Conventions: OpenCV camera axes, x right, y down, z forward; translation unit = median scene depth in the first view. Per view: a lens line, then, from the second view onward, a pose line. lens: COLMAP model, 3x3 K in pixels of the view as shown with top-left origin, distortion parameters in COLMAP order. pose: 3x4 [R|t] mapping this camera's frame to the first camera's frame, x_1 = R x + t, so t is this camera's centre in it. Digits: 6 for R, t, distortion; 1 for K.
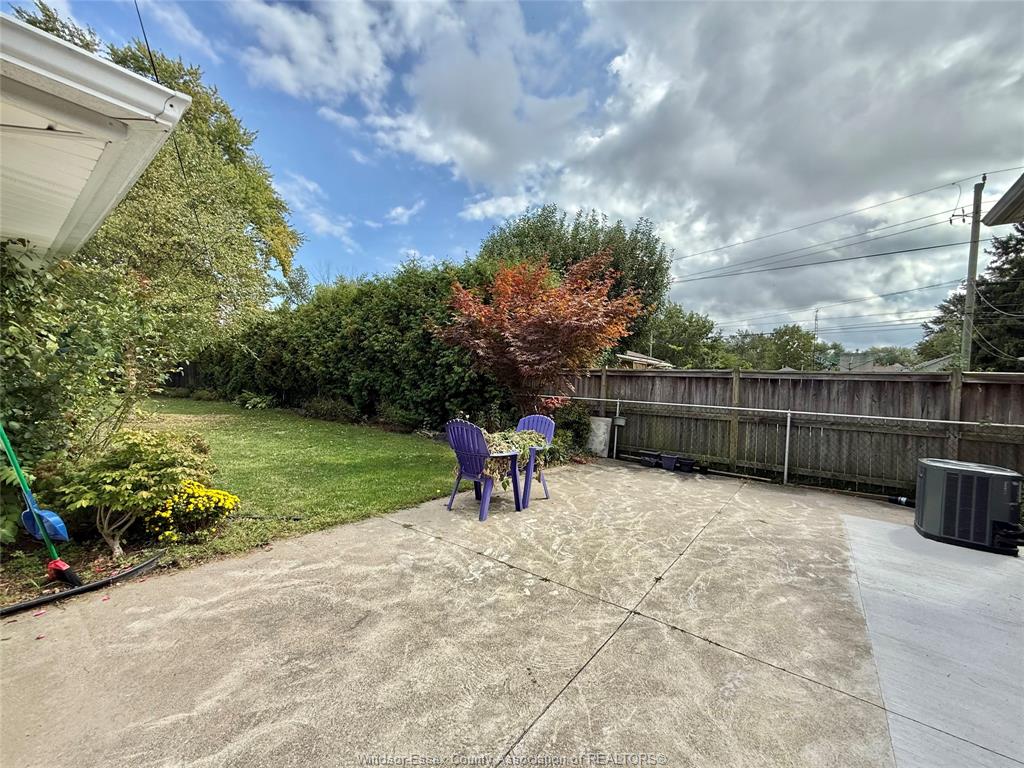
lens RADIAL K [[403.8, 0, 512.0], [0, 403.8, 384.0], [0, 0, 1]] dist [-0.000598, -0.000199]
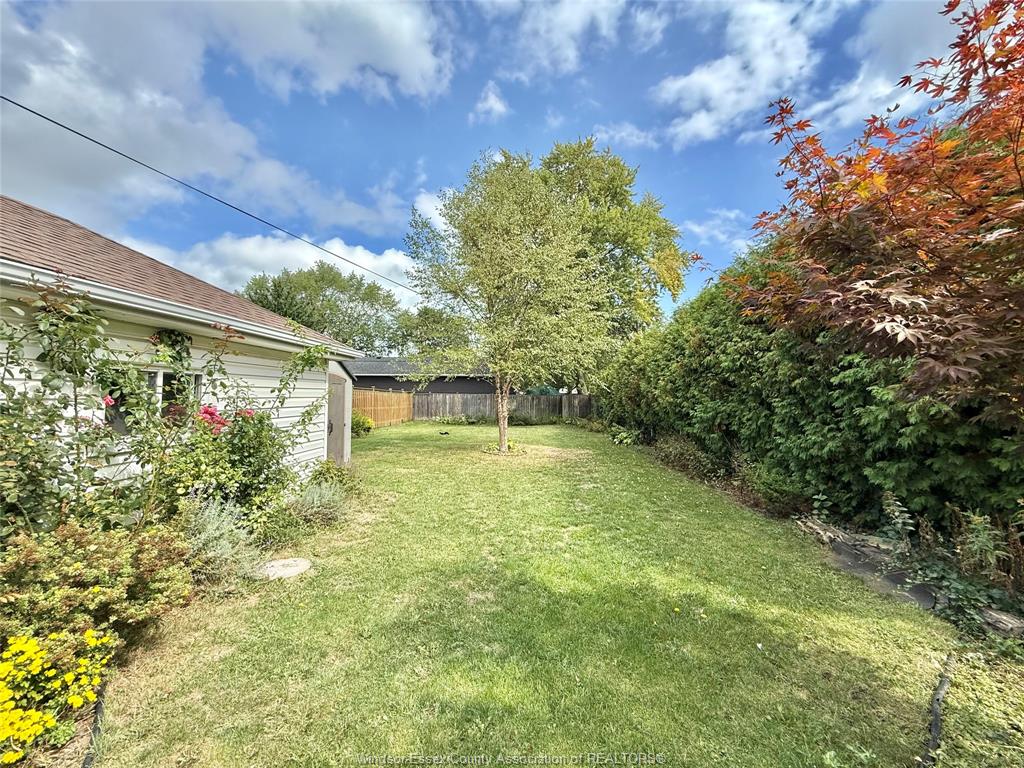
lens RADIAL K [[403.8, 0, 512.0], [0, 403.8, 384.0], [0, 0, 1]] dist [-0.000598, -0.000199]
pose [[0.557834, -0.063097, -0.827551, -0.004695], [0.005605, 0.997370, -0.072266, -0.016642], [0.829934, 0.035674, 0.556720, 0.396515]]
